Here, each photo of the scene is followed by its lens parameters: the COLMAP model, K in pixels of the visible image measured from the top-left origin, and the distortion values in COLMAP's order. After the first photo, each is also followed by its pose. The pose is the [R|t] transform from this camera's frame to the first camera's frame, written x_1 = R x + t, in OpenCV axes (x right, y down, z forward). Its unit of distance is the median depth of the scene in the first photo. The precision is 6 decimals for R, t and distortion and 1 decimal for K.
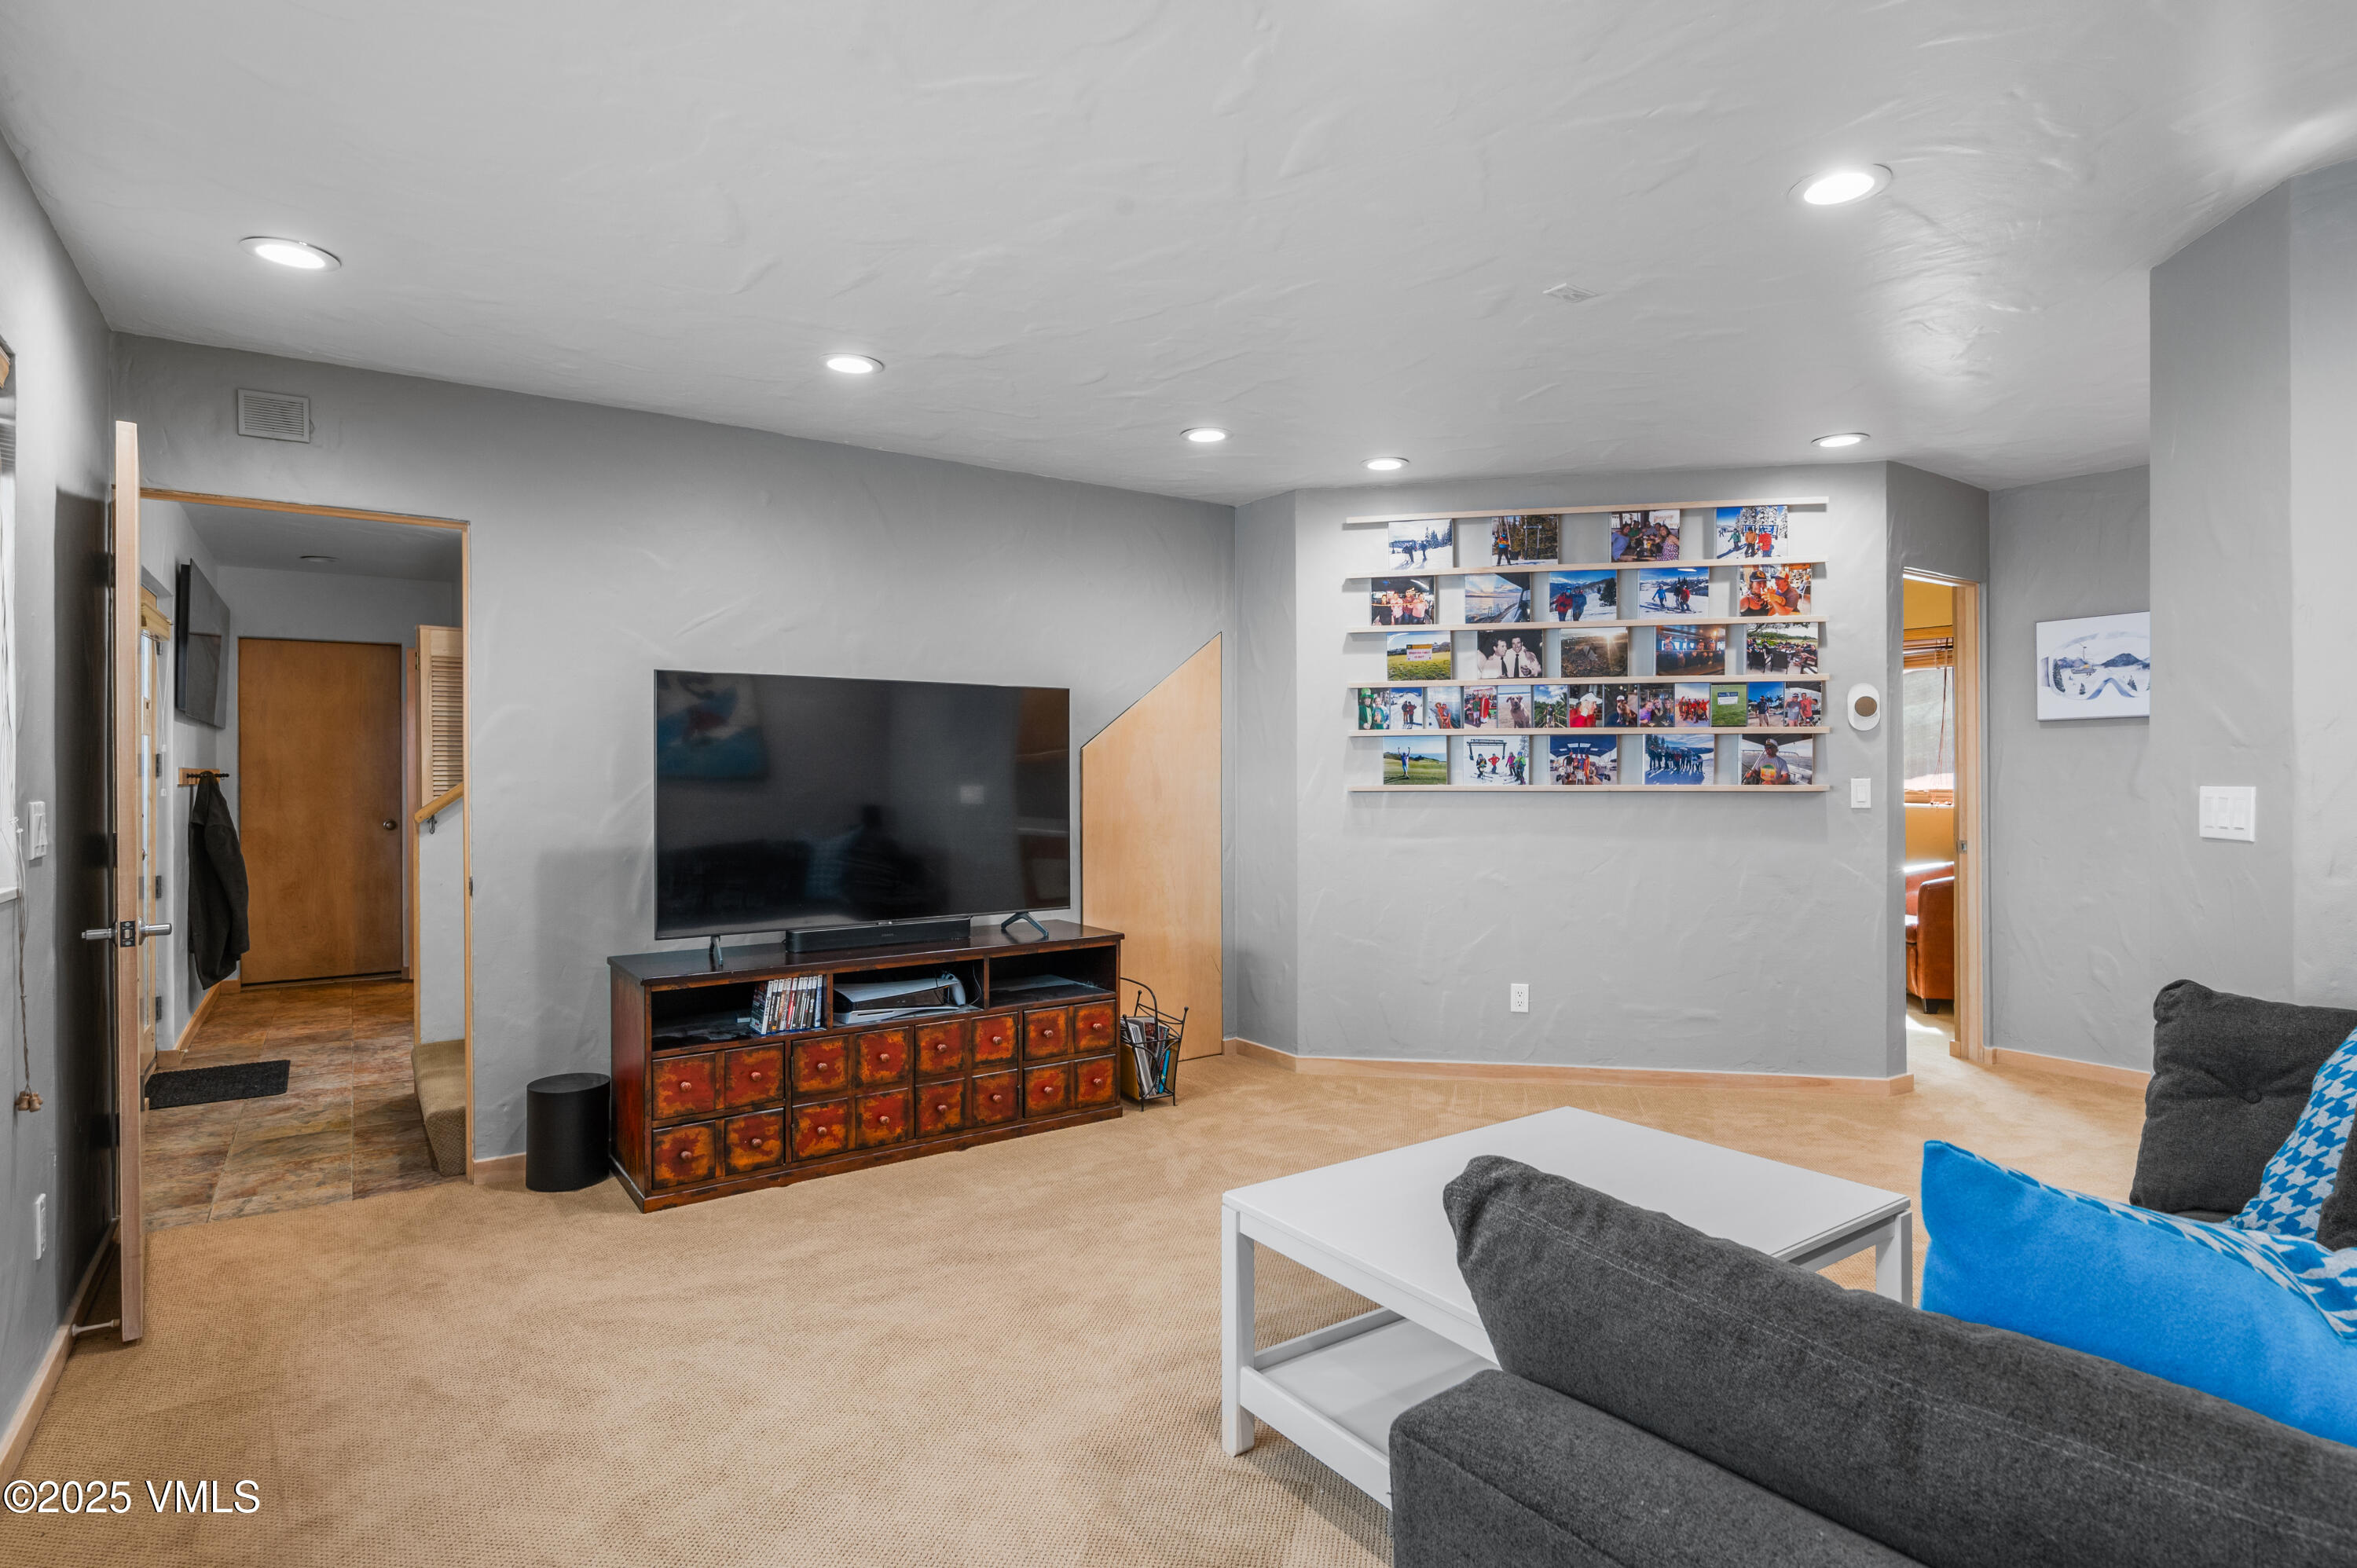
lens RADIAL K [[1200.1, 0, 1193.4], [0, 1200.1, 785.6], [0, 0, 1]] dist [-0.000530, -0.000671]
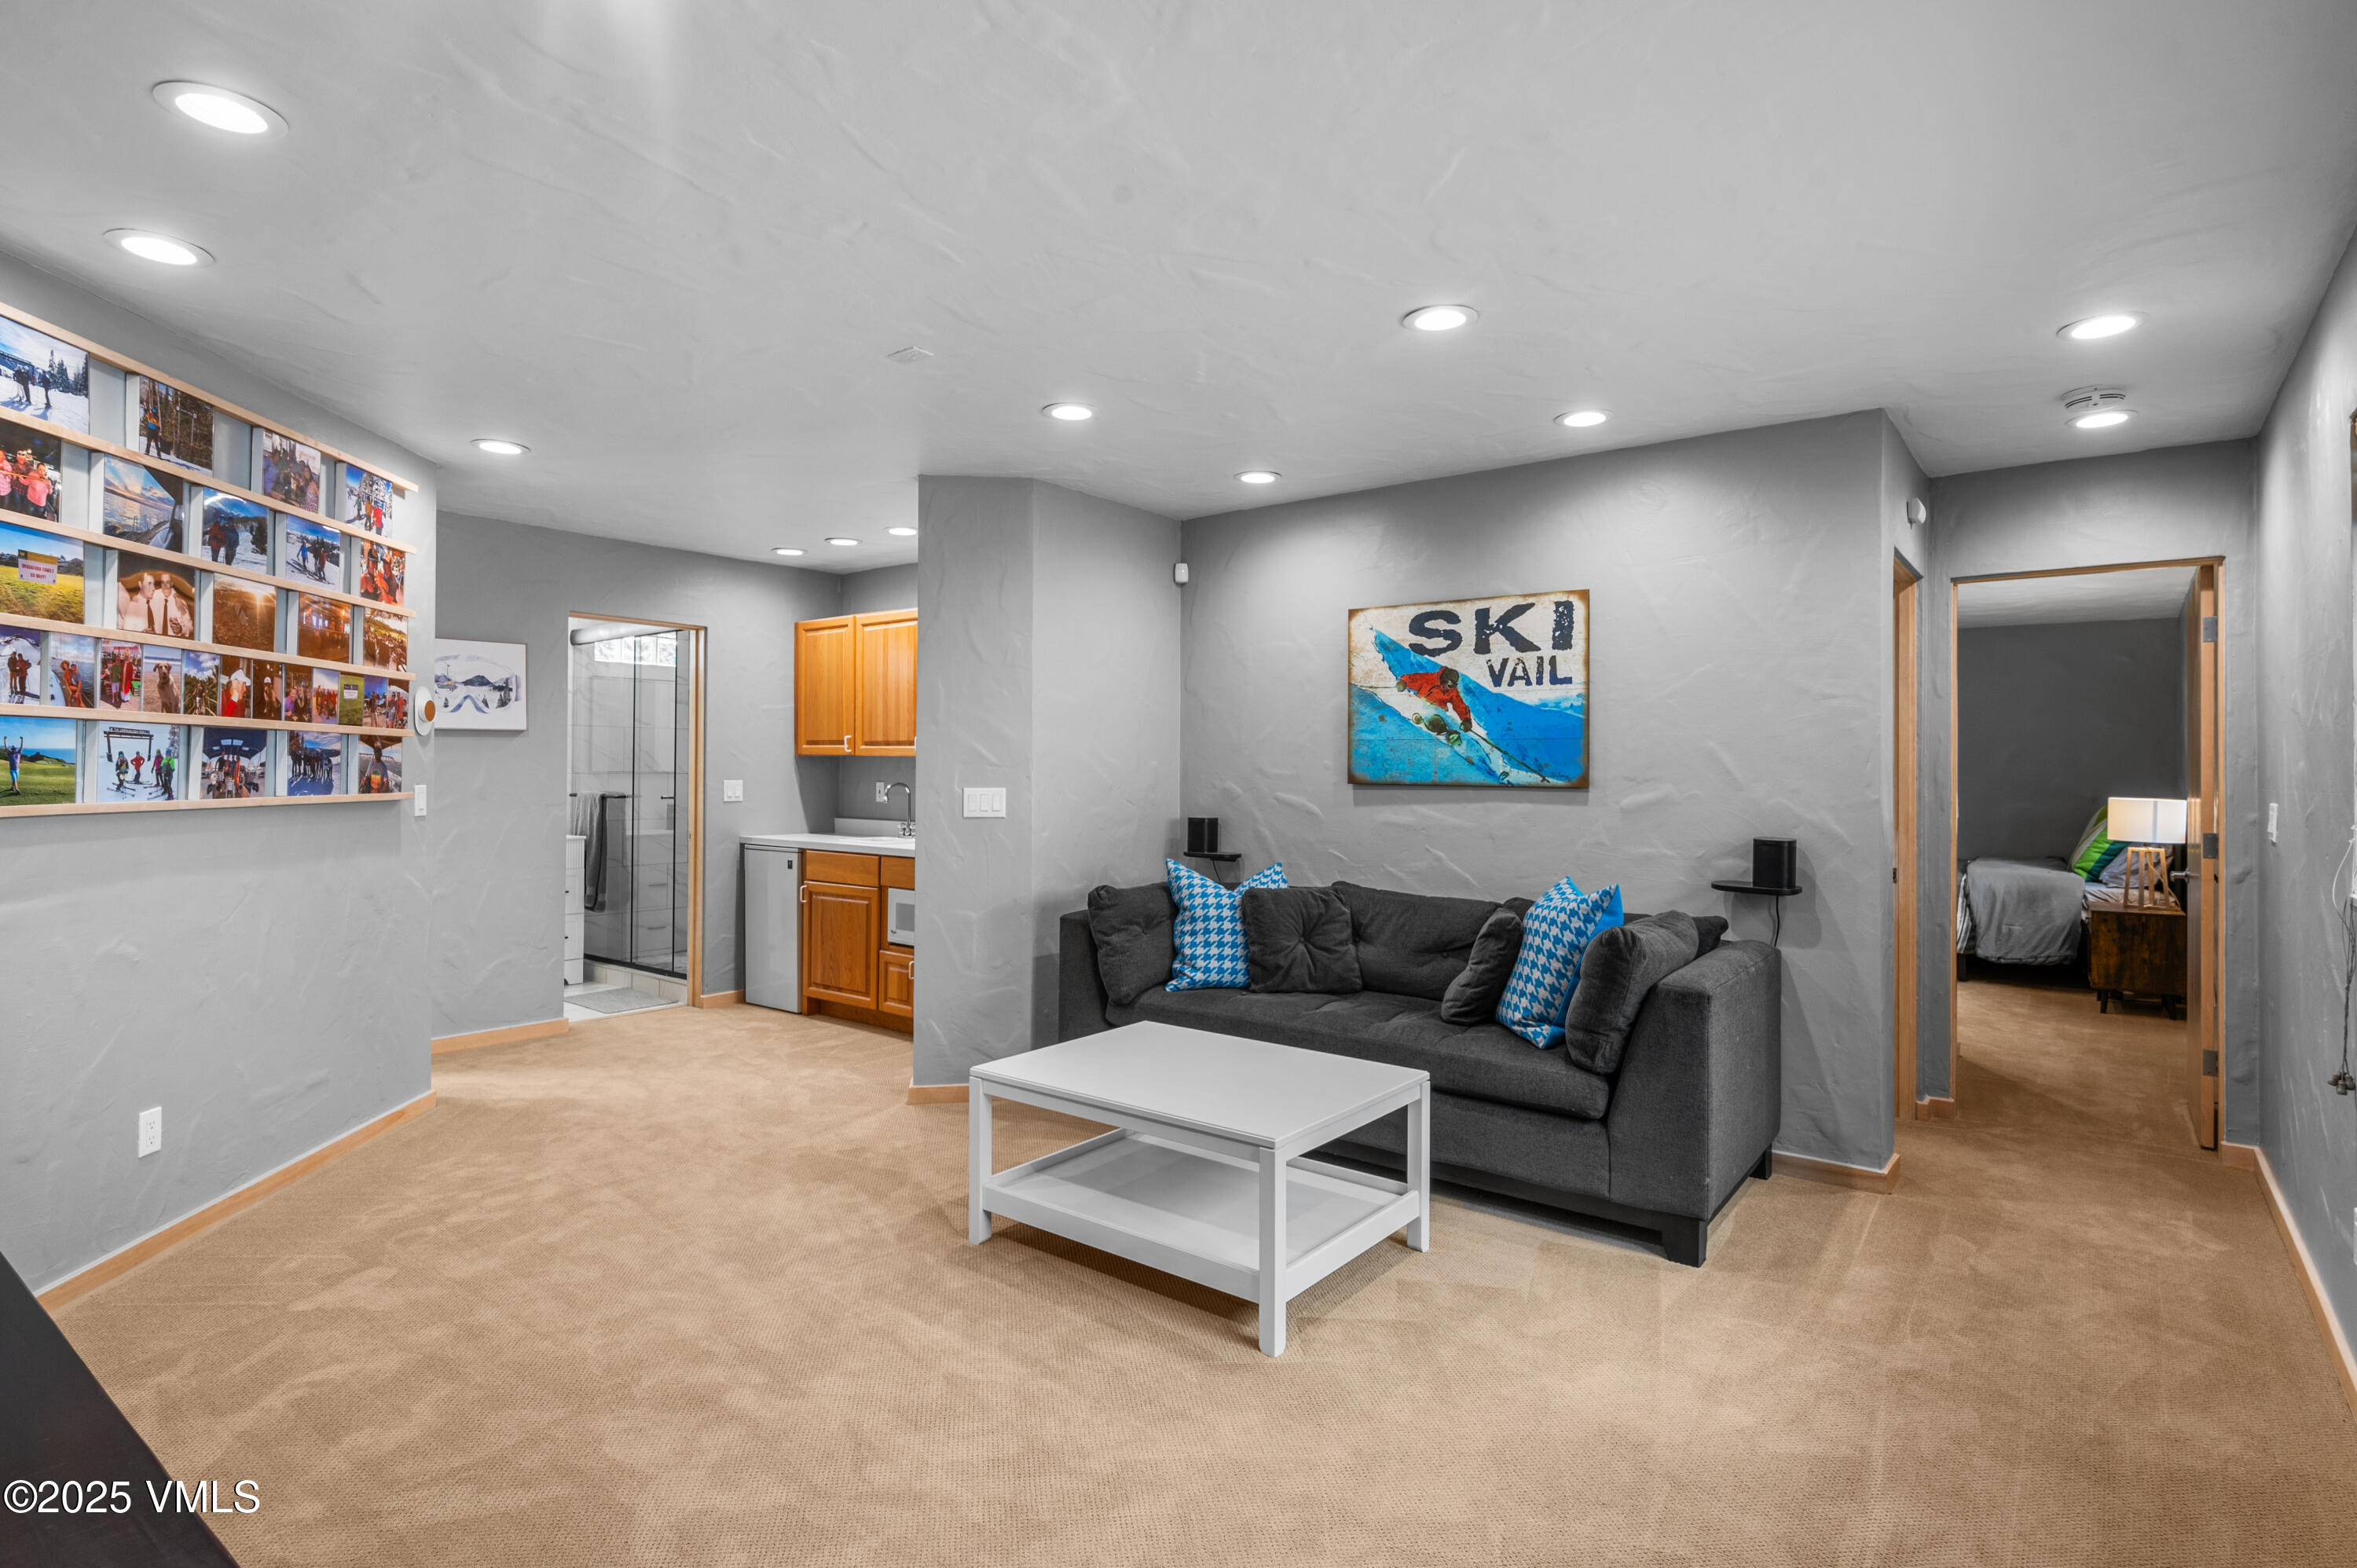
lens RADIAL K [[1130.0, 0, 1195.1], [0, 1130.0, 773.4], [0, 0, 1]] dist [0.000732, 0.000101]
pose [[-0.273057, -0.000579, 0.961998, -0.474102], [0.007289, 0.999970, 0.002671, -0.012813], [-0.961970, 0.007741, -0.273044, 0.636432]]
